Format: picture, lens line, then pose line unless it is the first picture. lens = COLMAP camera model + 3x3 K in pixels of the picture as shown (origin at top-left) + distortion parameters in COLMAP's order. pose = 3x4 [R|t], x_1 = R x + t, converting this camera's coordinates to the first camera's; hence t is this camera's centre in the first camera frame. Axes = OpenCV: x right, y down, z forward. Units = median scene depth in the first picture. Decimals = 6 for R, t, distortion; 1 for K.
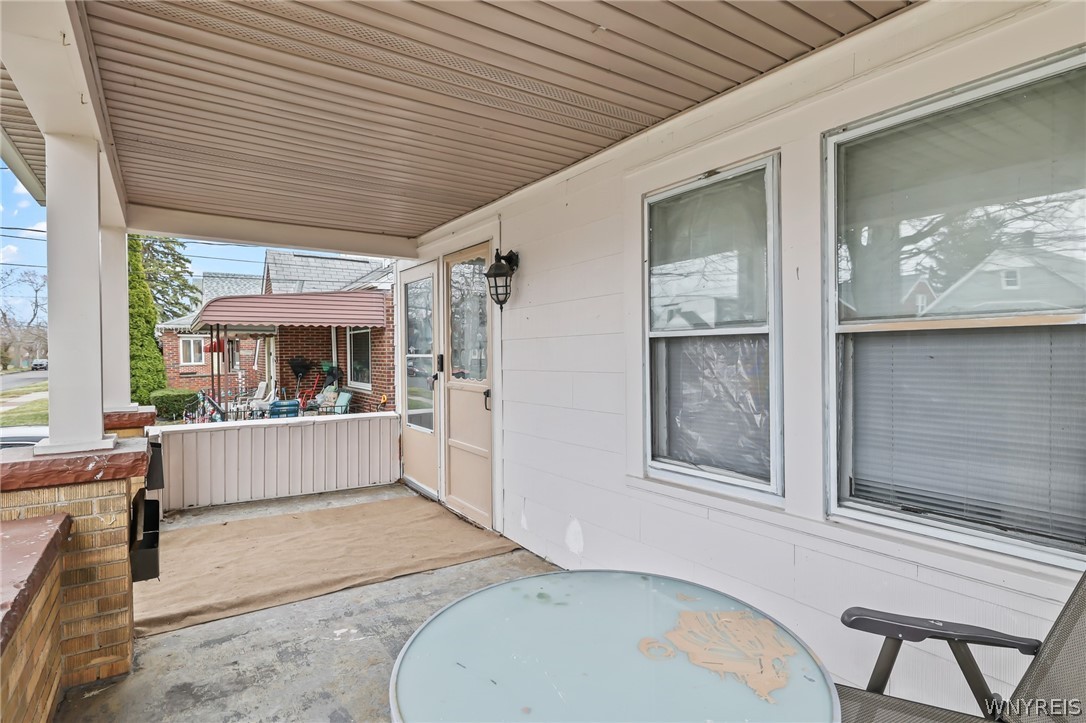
lens RADIAL K [[561.0, 0, 540.6], [0, 561.0, 359.1], [0, 0, 1]] dist [0.005011, -0.000330]
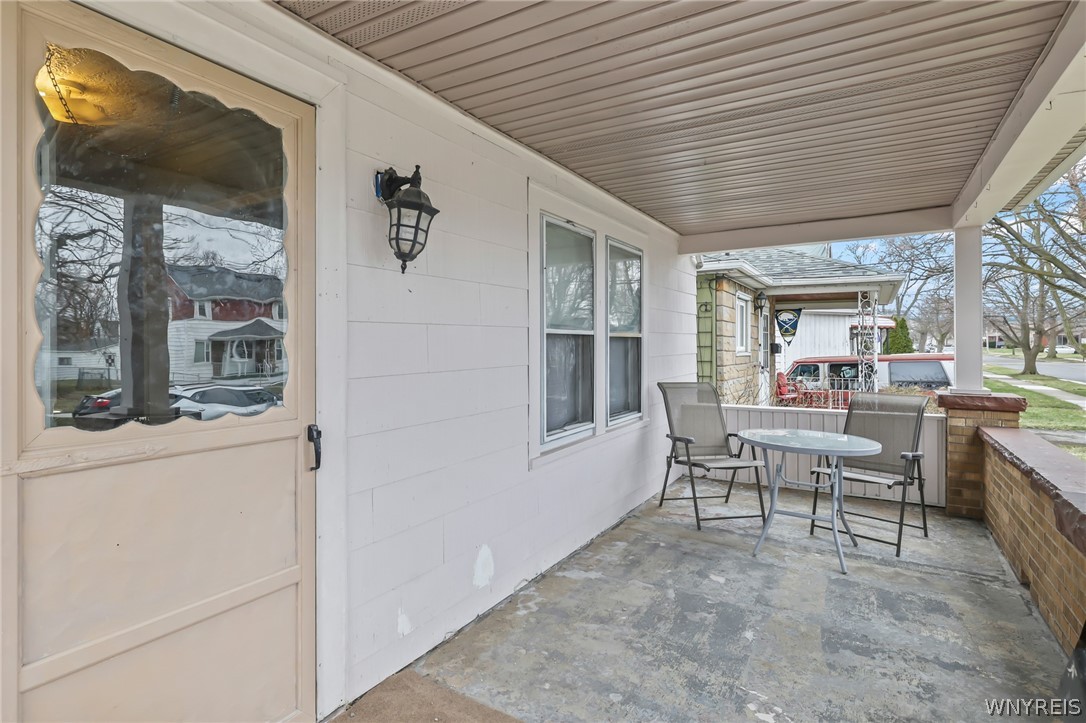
lens RADIAL K [[561.0, 0, 539.5], [0, 561.0, 342.2], [0, 0, 1]] dist [0.005011, -0.000330]
pose [[-0.426744, 0.010627, 0.904310, -0.724749], [0.019058, 0.999815, -0.002756, -0.011210], [-0.904171, 0.016059, -0.426868, 1.264312]]
